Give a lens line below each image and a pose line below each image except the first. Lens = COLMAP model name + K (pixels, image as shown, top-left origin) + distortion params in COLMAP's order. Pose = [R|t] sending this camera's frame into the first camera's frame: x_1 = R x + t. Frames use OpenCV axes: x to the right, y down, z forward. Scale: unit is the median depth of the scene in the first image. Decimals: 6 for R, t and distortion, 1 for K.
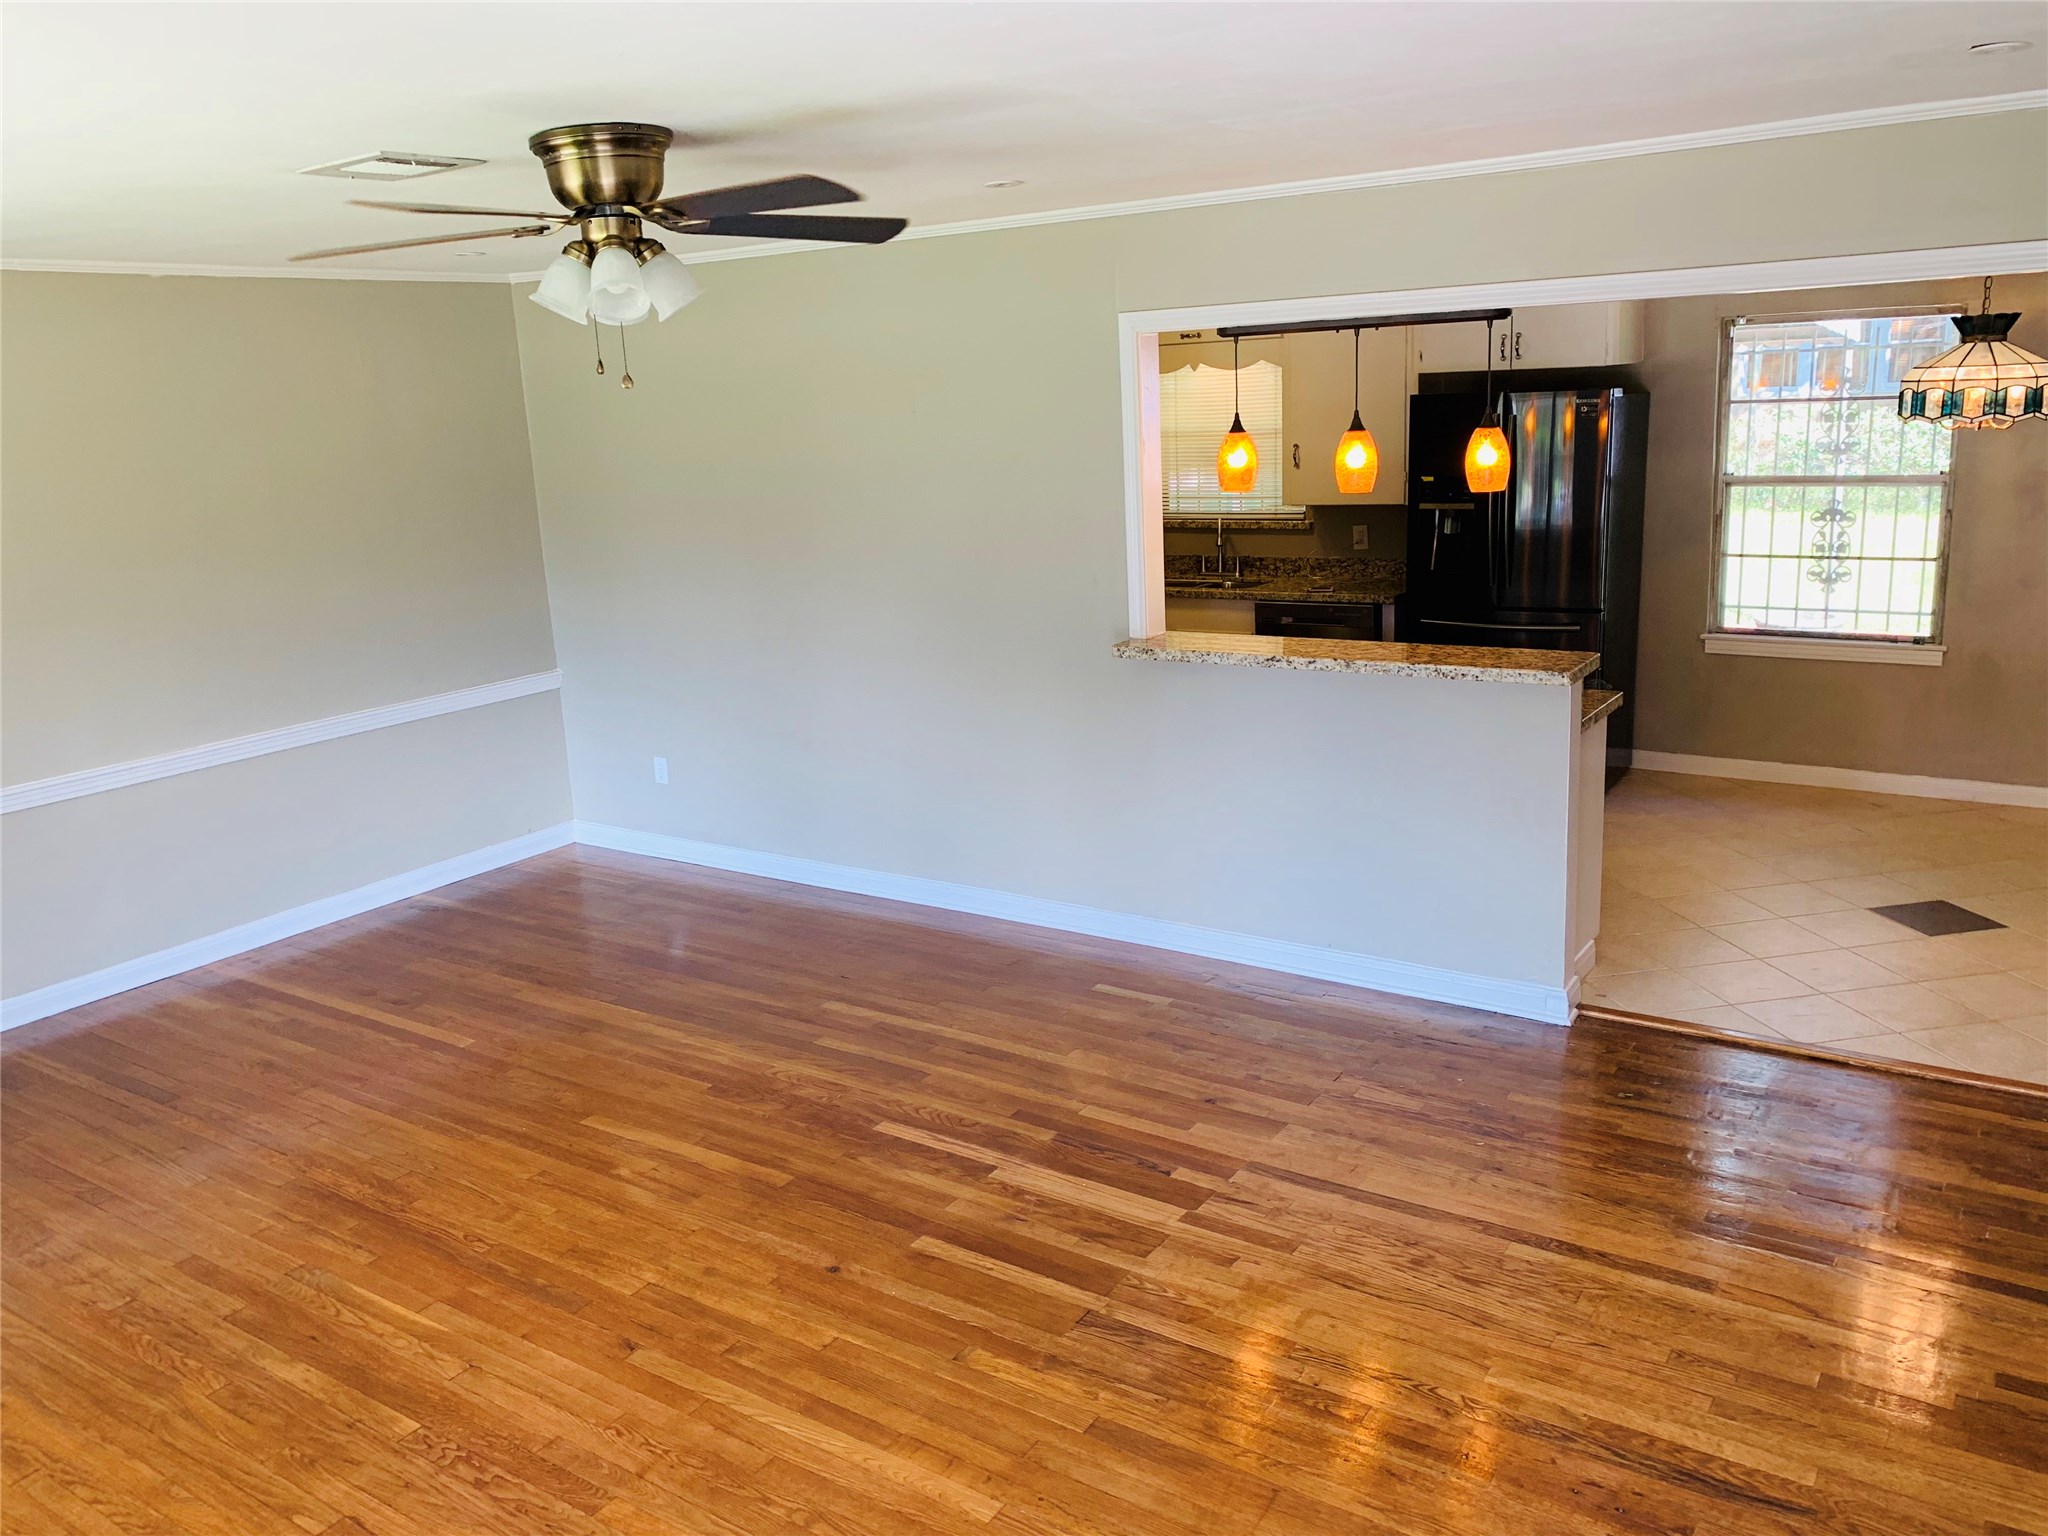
lens RADIAL K [[1588.9, 0, 1017.0], [0, 1588.9, 758.8], [0, 0, 1]] dist [0.143174, -0.234325]
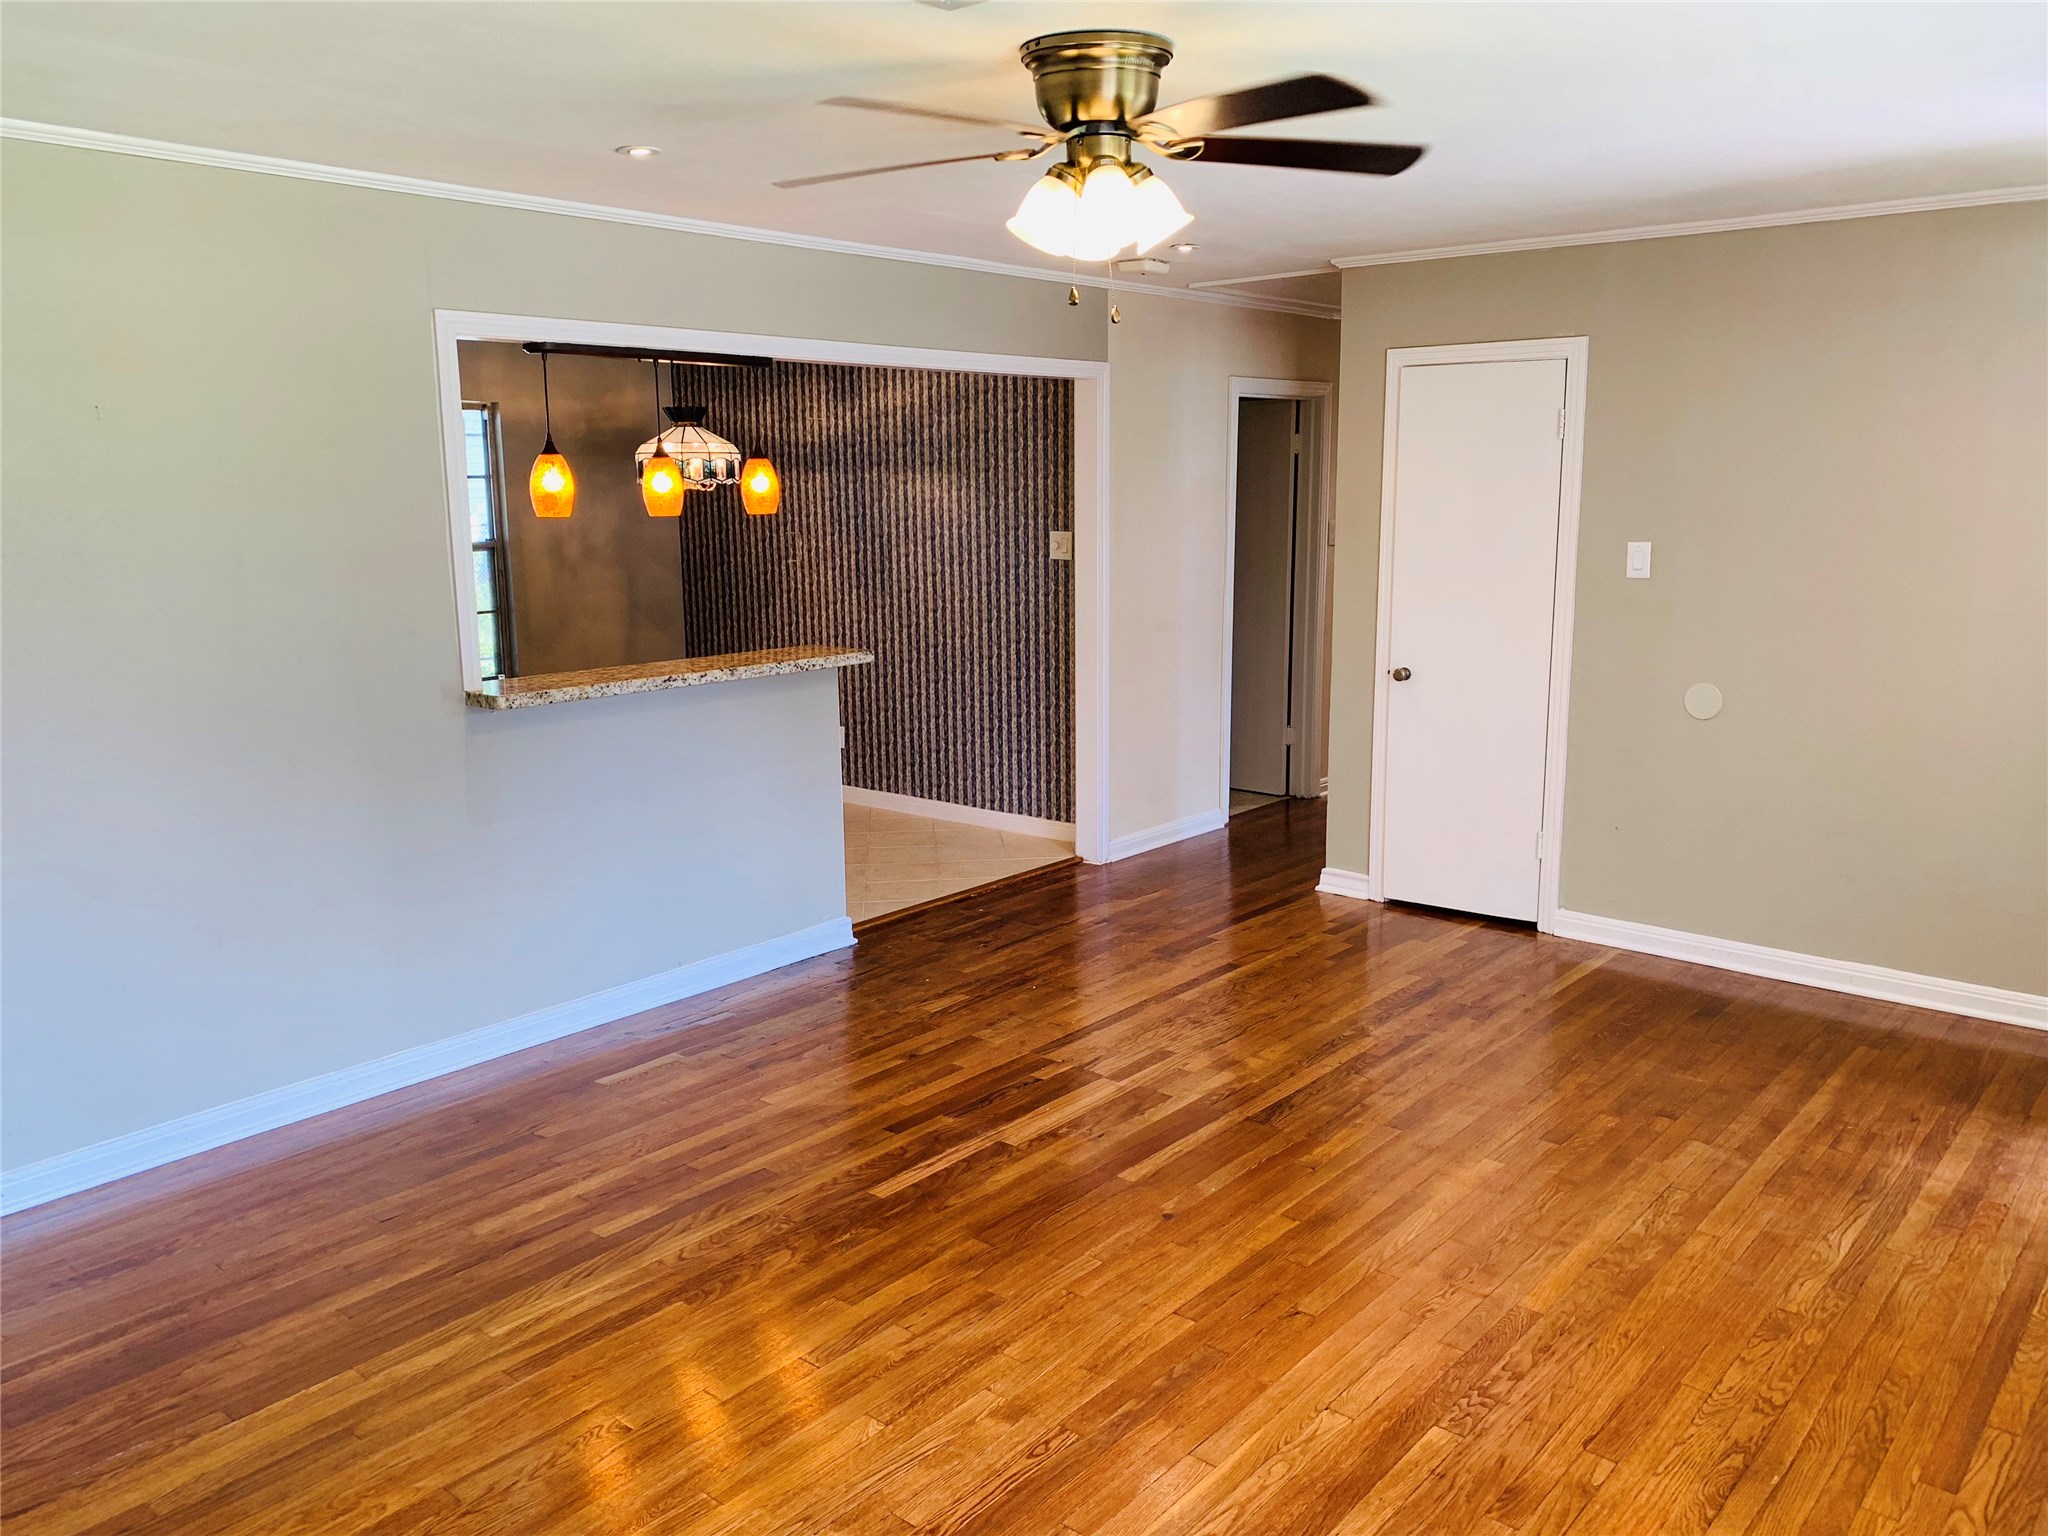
lens RADIAL K [[1588.9, 0, 1017.0], [0, 1588.9, 758.8], [0, 0, 1]] dist [0.143174, -0.234325]
pose [[0.098305, -0.126430, 0.987092, -0.838765], [0.240767, 0.965451, 0.099680, -0.063845], [-0.965592, 0.227860, 0.125349, 0.698643]]
